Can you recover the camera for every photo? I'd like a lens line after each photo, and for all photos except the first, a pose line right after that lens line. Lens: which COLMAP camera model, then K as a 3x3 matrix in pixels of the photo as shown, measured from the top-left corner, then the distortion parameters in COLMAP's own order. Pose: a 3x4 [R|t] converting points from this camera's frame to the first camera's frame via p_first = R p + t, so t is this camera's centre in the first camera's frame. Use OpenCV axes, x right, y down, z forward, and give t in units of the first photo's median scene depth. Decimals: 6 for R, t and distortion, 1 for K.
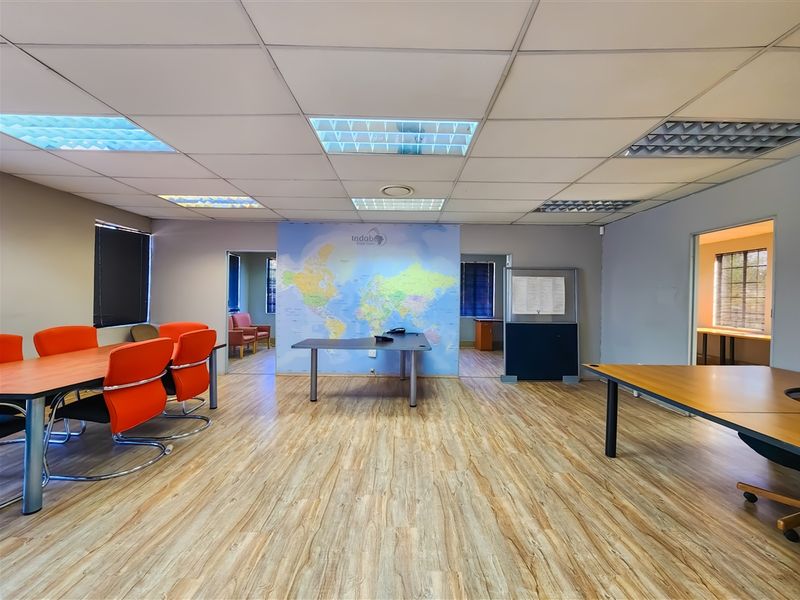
lens RADIAL K [[326.8, 0, 401.6], [0, 326.8, 298.6], [0, 0, 1]] dist [-0.003008, -0.000071]
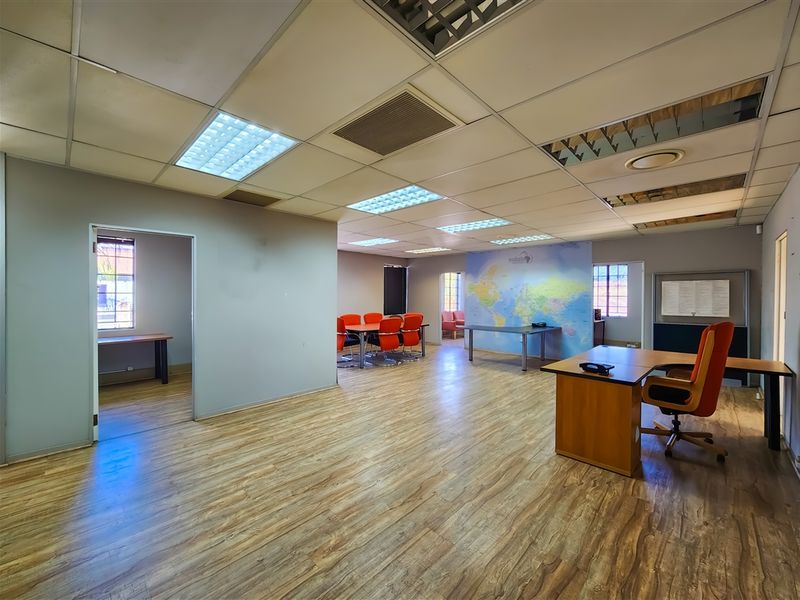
lens RADIAL K [[326.8, 0, 401.6], [0, 326.8, 298.6], [0, 0, 1]] dist [-0.003008, -0.000071]
pose [[0.728837, -0.005752, -0.684663, 0.505953], [0.003567, 0.999983, -0.004604, -0.006607], [0.684678, 0.000913, 0.728845, -0.401358]]
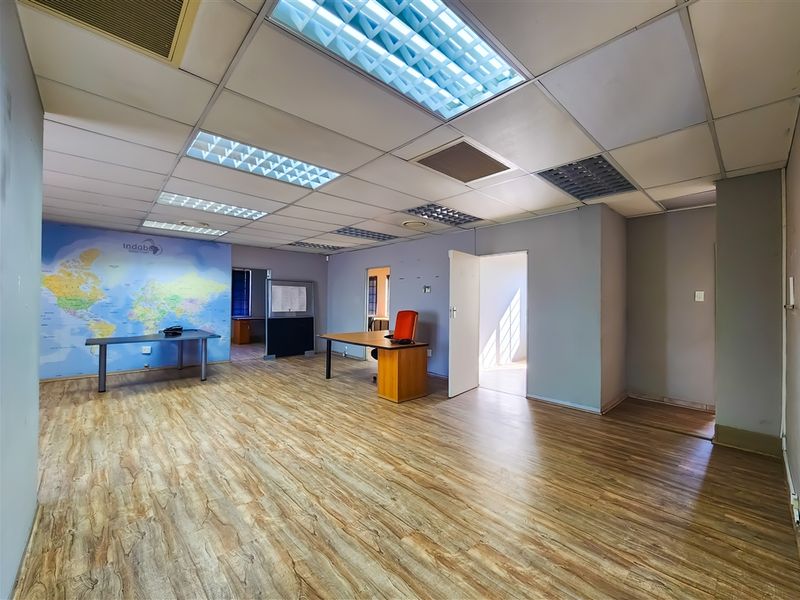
lens RADIAL K [[326.8, 0, 401.6], [0, 326.8, 298.6], [0, 0, 1]] dist [-0.003008, -0.000071]
pose [[0.728464, 0.001807, 0.685081, -0.222962], [0.000573, 0.999995, -0.003248, -0.005744], [-0.685083, 0.002758, 0.728459, -0.421370]]
